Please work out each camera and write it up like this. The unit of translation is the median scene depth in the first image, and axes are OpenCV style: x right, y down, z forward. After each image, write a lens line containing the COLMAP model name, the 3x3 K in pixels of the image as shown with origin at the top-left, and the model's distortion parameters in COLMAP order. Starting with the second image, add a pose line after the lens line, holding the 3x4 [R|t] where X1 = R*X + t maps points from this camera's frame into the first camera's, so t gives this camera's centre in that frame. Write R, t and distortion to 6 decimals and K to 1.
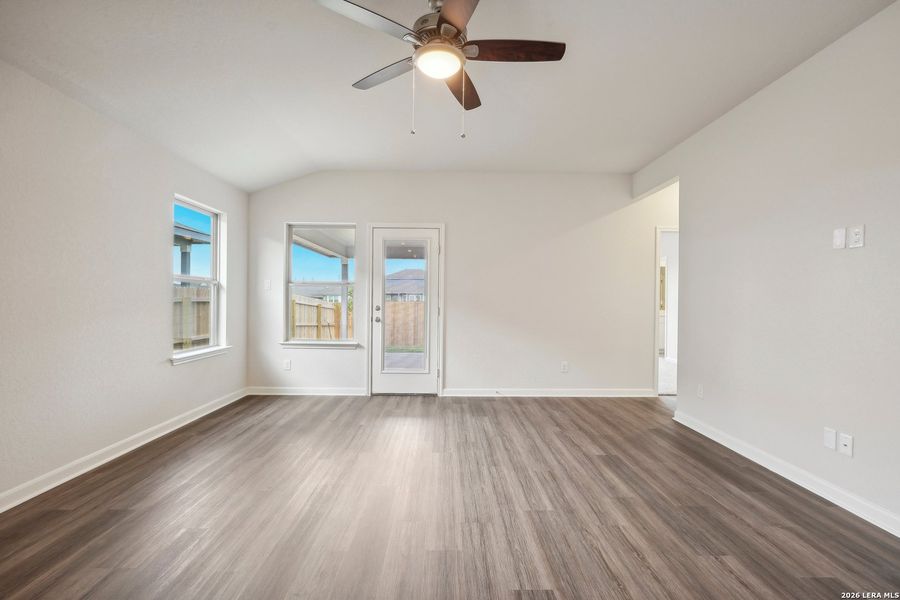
lens RADIAL K [[411.6, 0, 452.4], [0, 411.6, 299.9], [0, 0, 1]] dist [-0.009796, 0.001133]
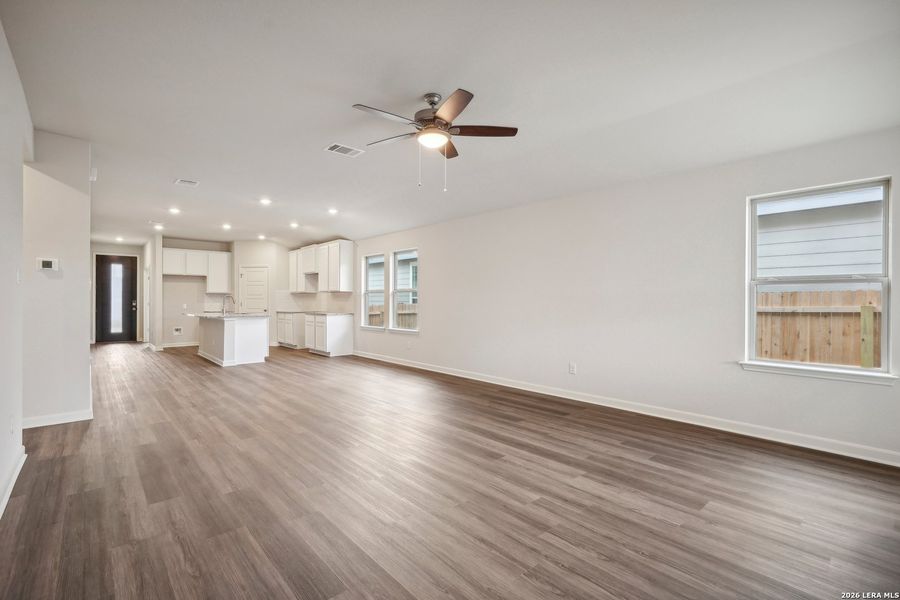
lens RADIAL K [[411.6, 0, 454.6], [0, 411.6, 300.8], [0, 0, 1]] dist [-0.009796, 0.001133]
pose [[-0.756912, -0.011186, -0.653421, 0.488771], [-0.009252, 0.999937, -0.006400, 0.003884], [0.653451, 0.001201, -0.756968, 1.229079]]
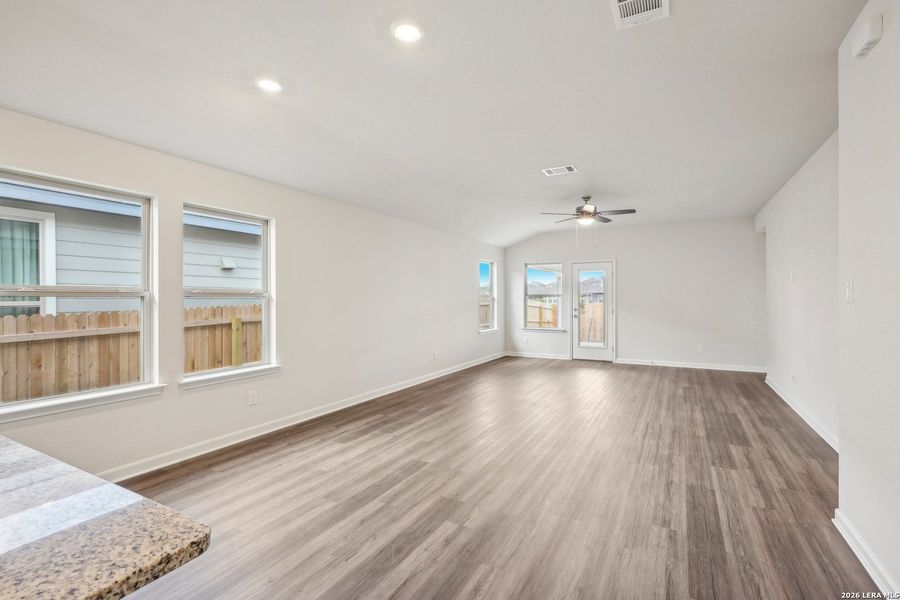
lens RADIAL K [[411.6, 0, 451.4], [0, 411.6, 300.2], [0, 0, 1]] dist [-0.009796, 0.001133]
pose [[0.865615, -0.012071, -0.500564, 0.314027], [0.013461, 0.999909, -0.000836, -0.033317], [0.500529, -0.006014, 0.865699, -1.021798]]
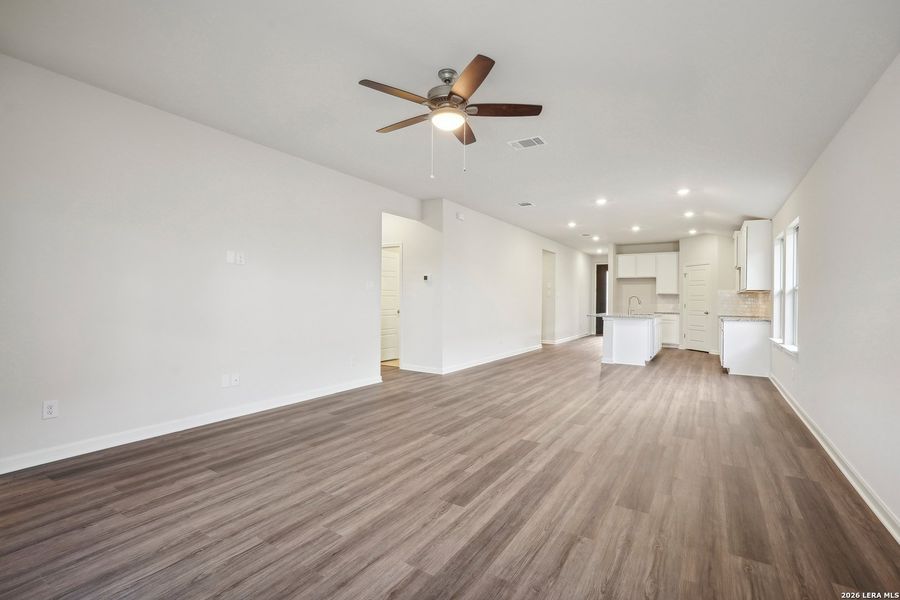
lens RADIAL K [[411.6, 0, 449.0], [0, 411.6, 300.5], [0, 0, 1]] dist [-0.009796, 0.001133]
pose [[-0.832609, -0.019944, 0.553502, -0.443228], [-0.018278, 0.999797, 0.008531, -0.004757], [-0.553560, -0.003014, -0.832804, 1.196923]]
